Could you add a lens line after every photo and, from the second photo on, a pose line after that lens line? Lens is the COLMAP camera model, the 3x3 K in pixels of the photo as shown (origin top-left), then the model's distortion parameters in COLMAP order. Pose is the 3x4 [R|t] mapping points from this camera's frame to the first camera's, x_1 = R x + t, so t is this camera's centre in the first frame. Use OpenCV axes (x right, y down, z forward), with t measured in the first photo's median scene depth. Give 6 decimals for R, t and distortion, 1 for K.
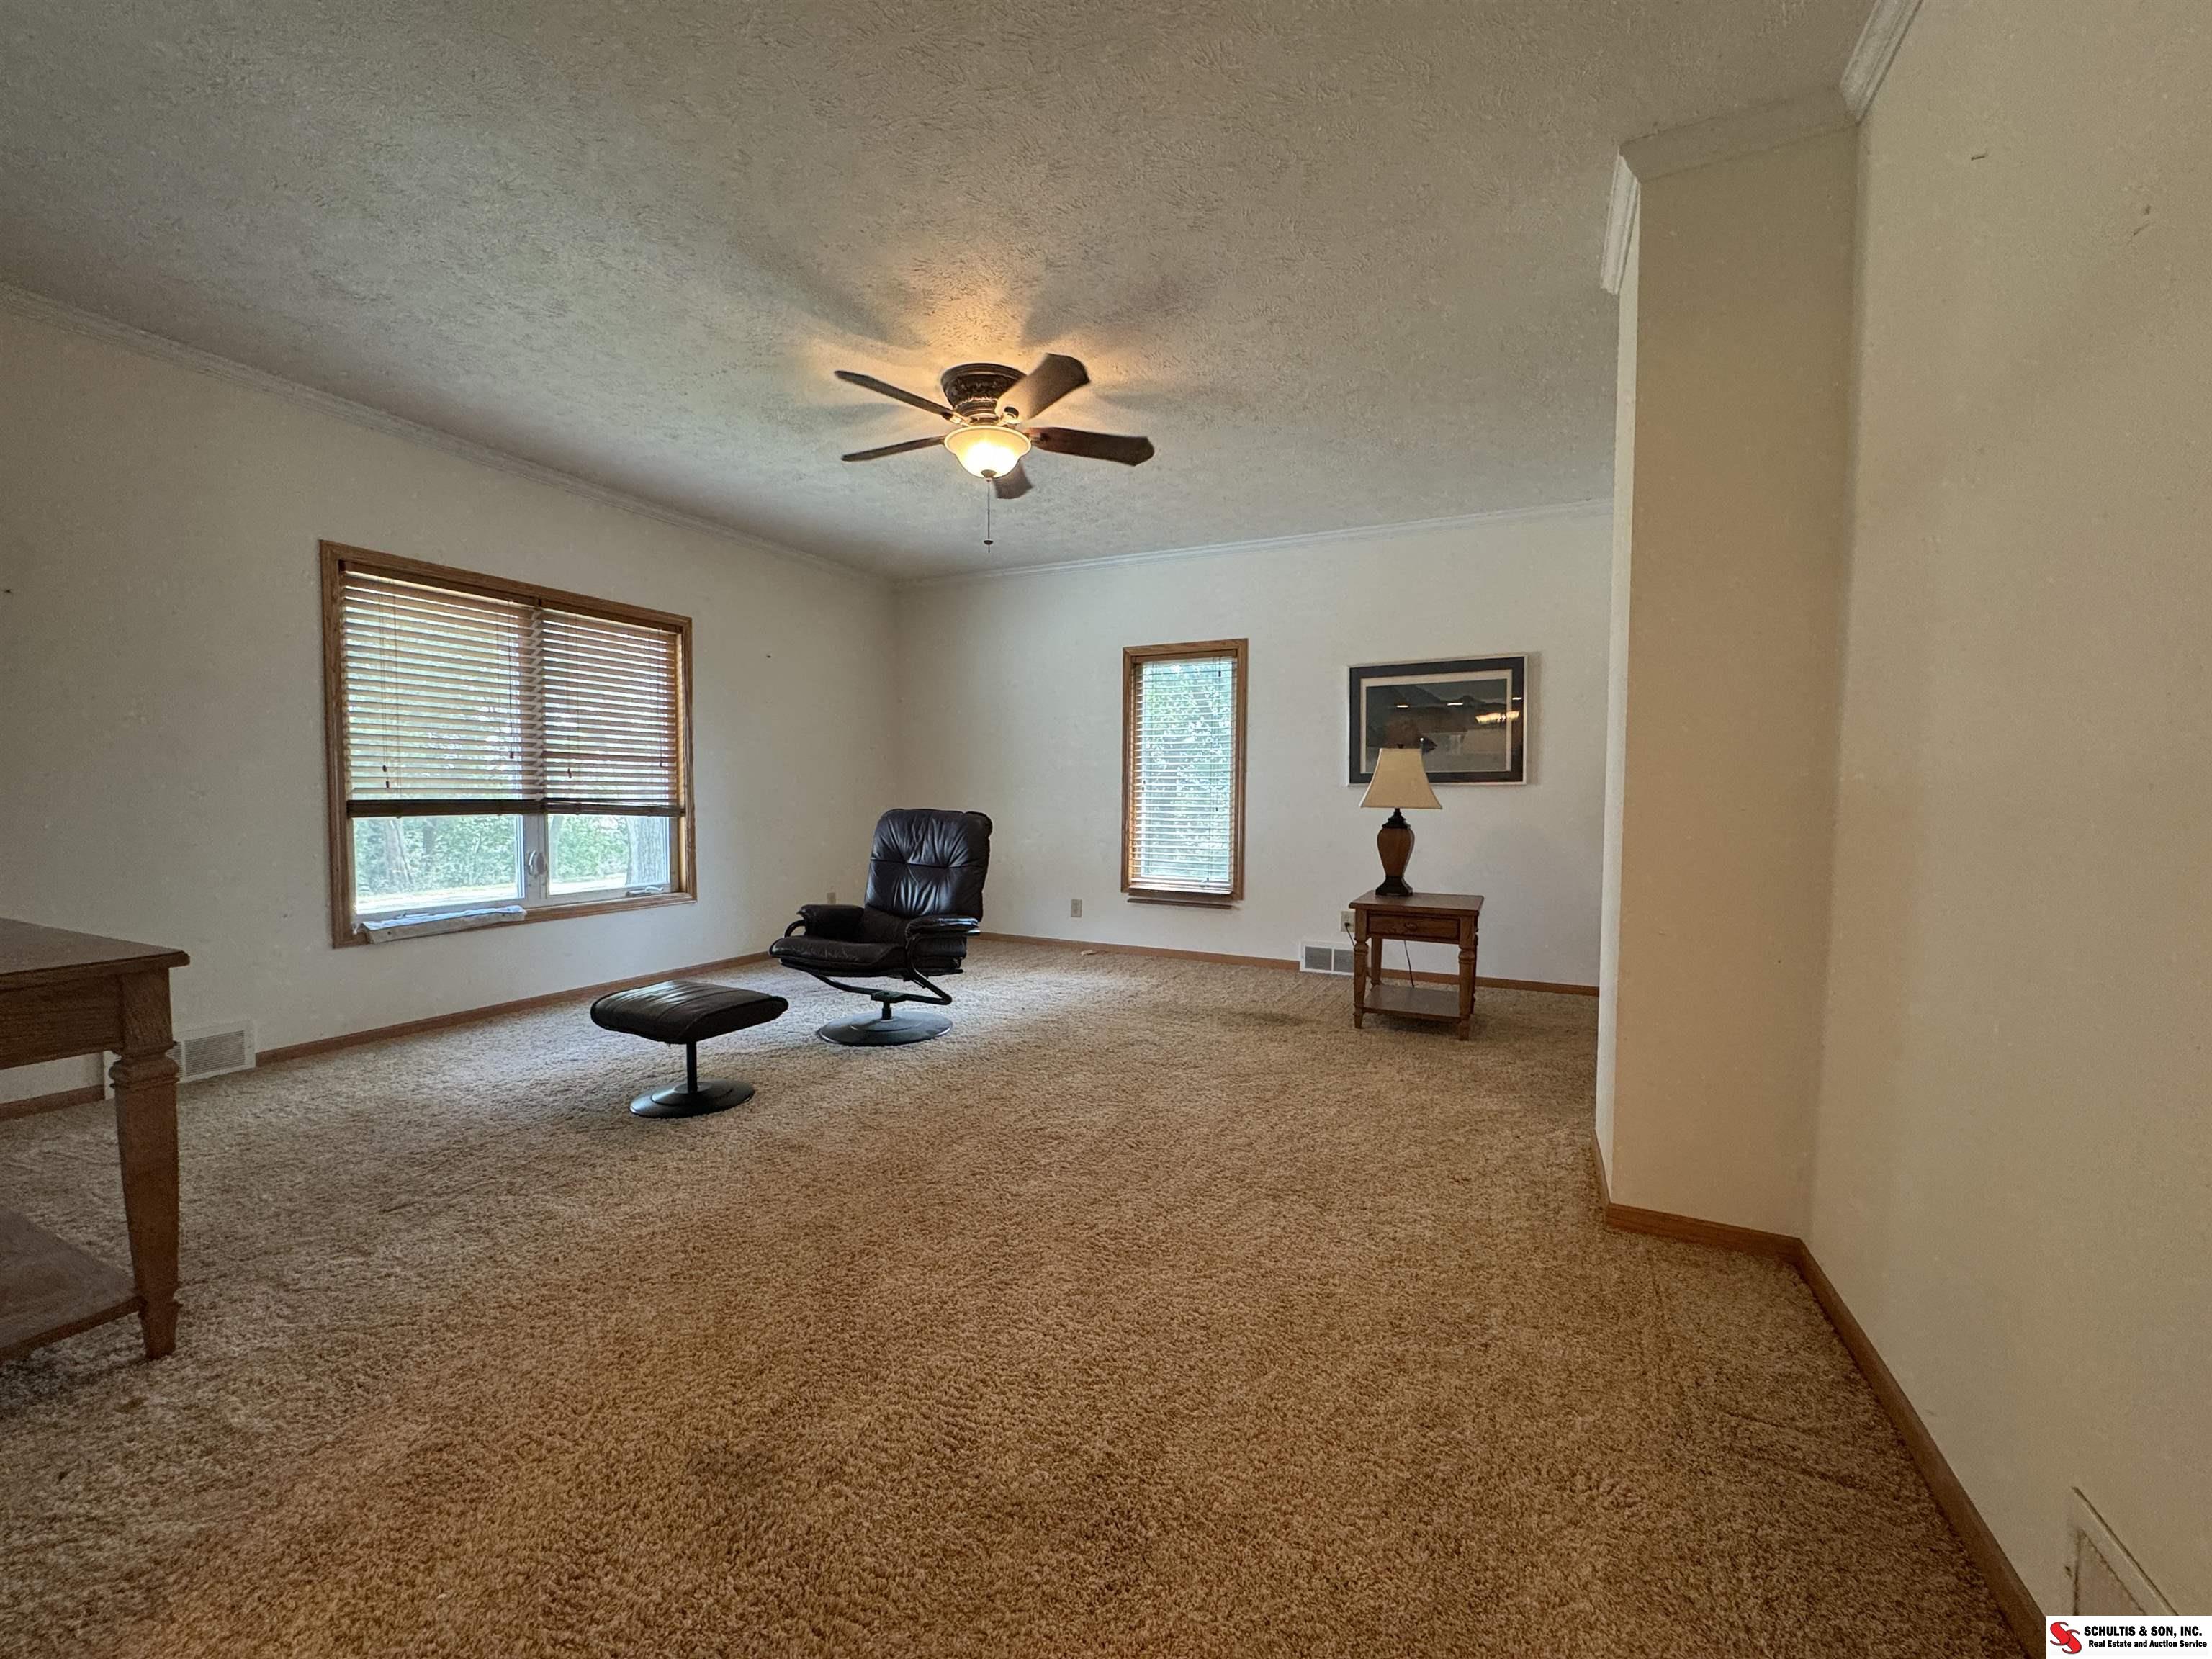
lens RADIAL K [[880.5, 0, 1090.6], [0, 880.5, 828.2], [0, 0, 1]] dist [0.001160, 0.000067]
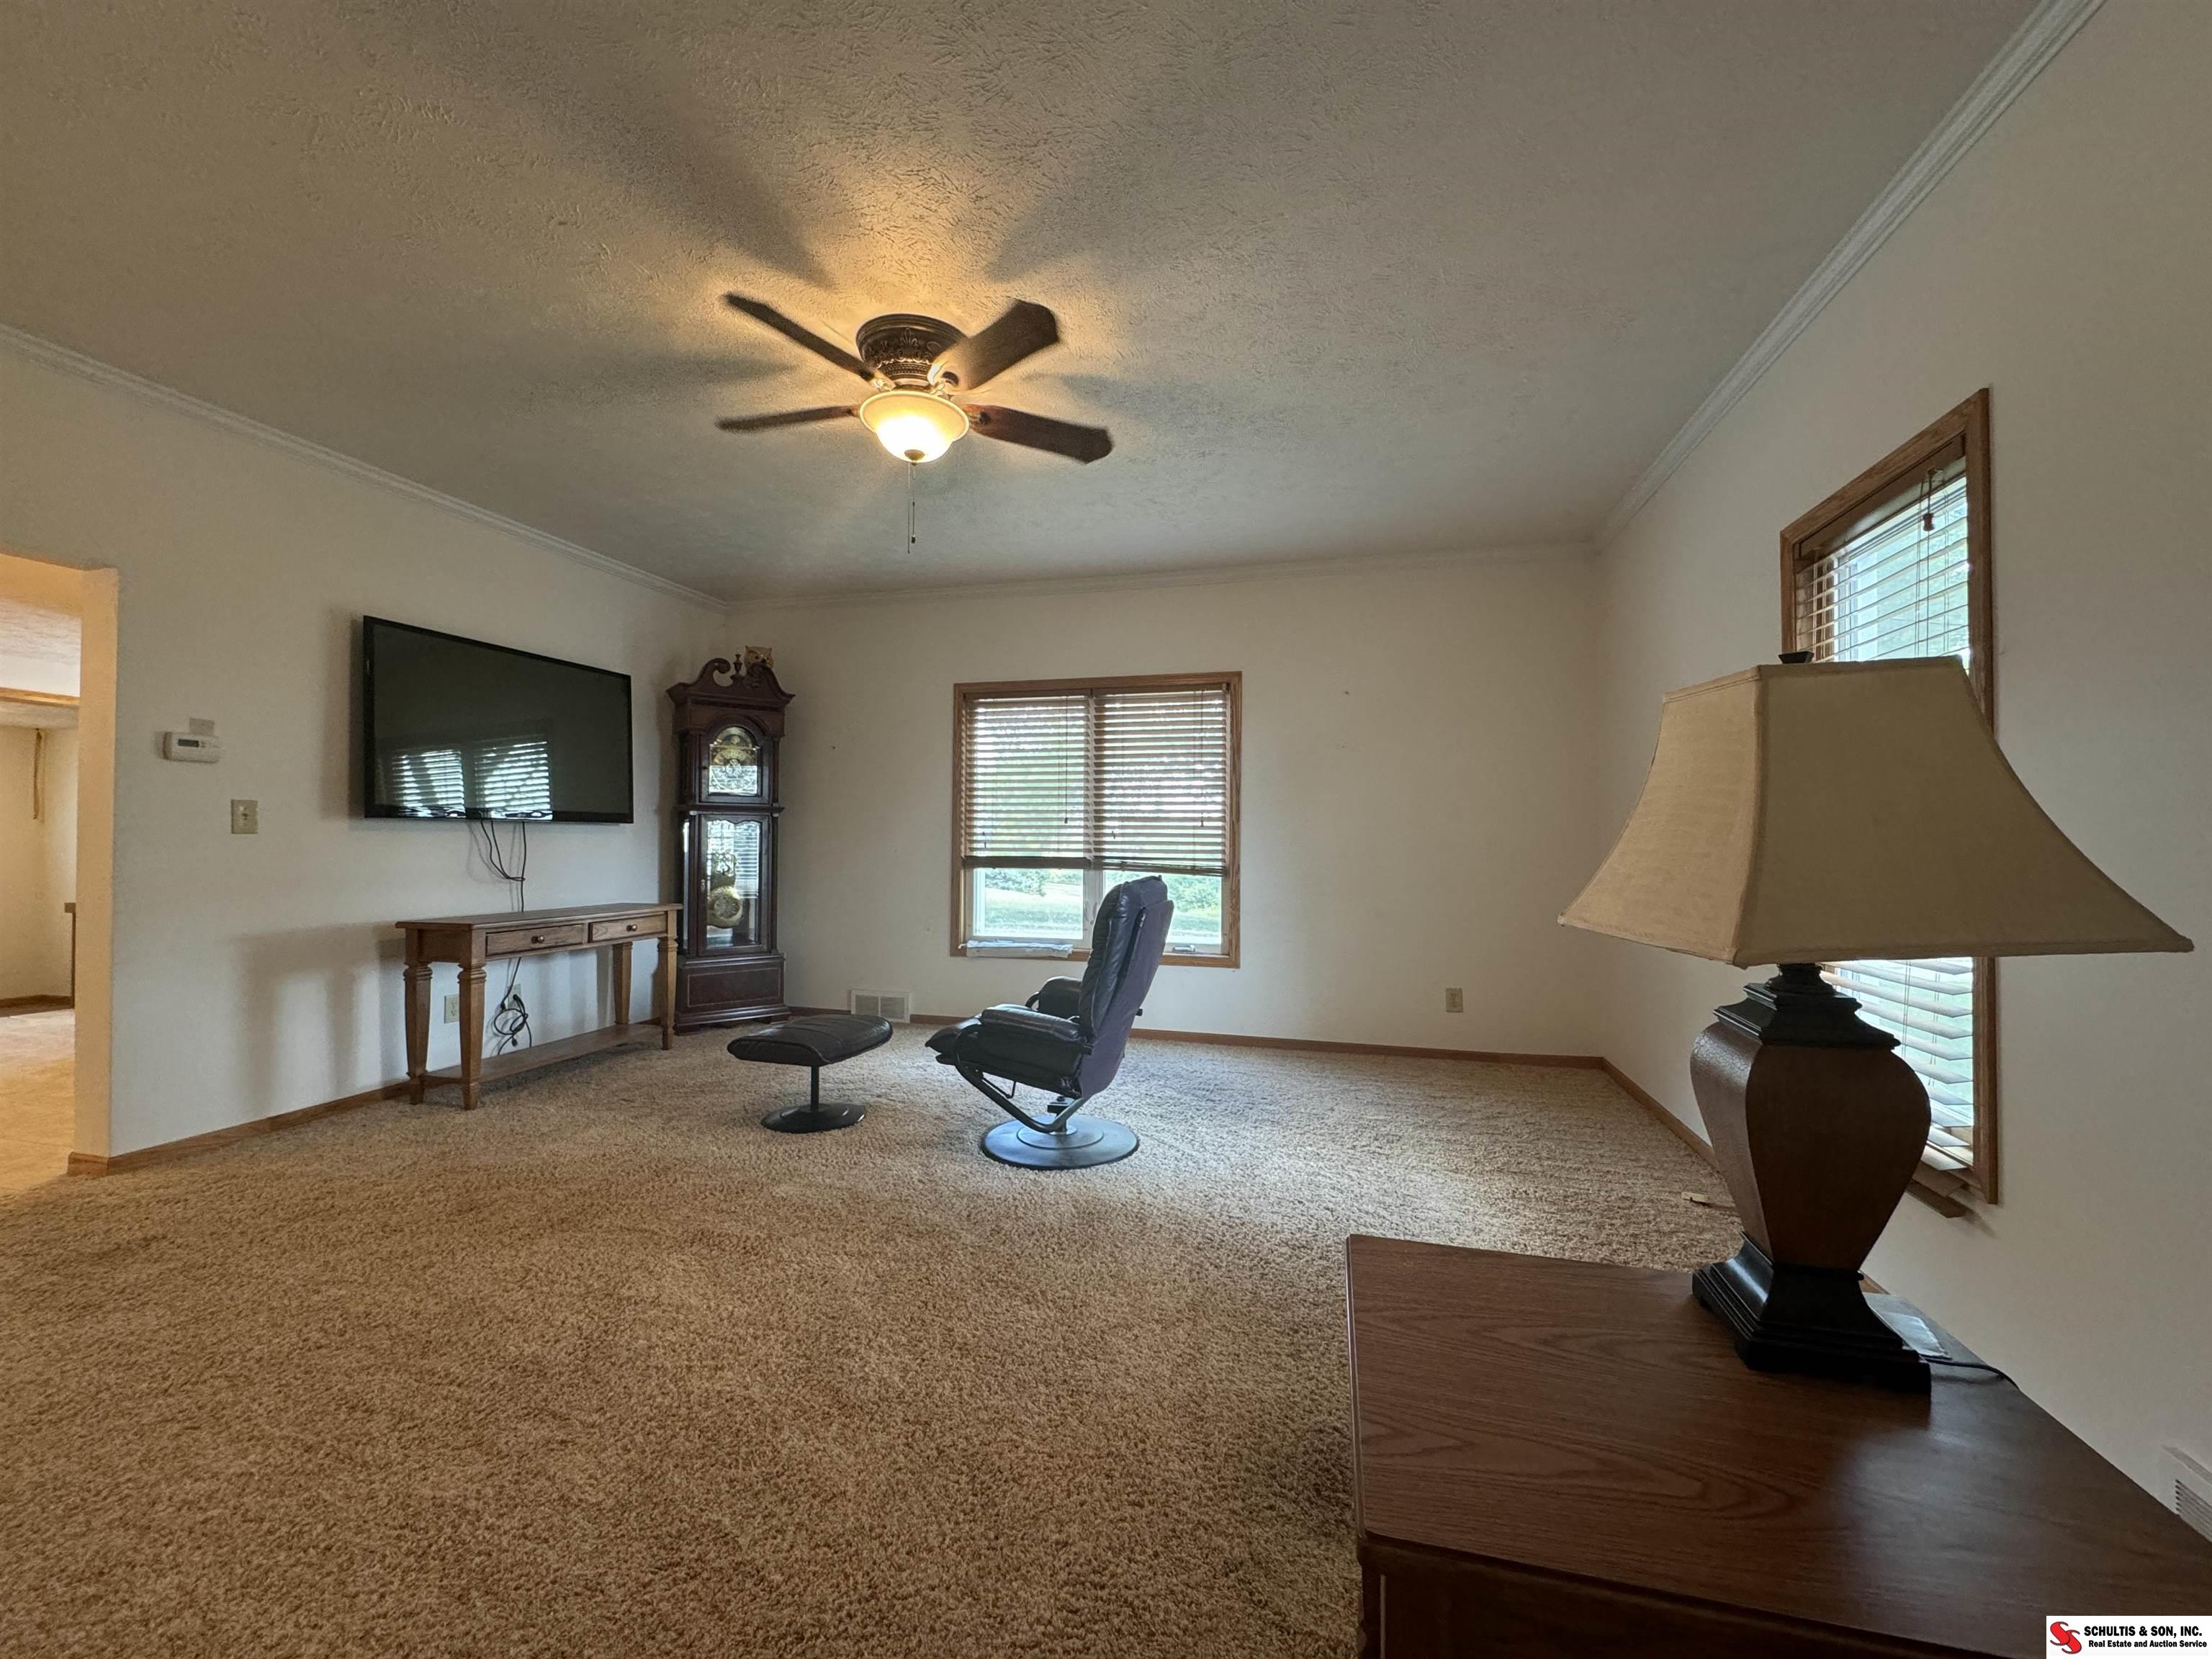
lens RADIAL K [[880.5, 0, 1097.1], [0, 880.5, 831.5], [0, 0, 1]] dist [0.001160, 0.000067]
pose [[0.195580, -0.014969, -0.980574, 0.544692], [-0.045804, 0.998653, -0.024381, -0.040298], [0.979618, 0.049682, 0.194631, 0.801853]]
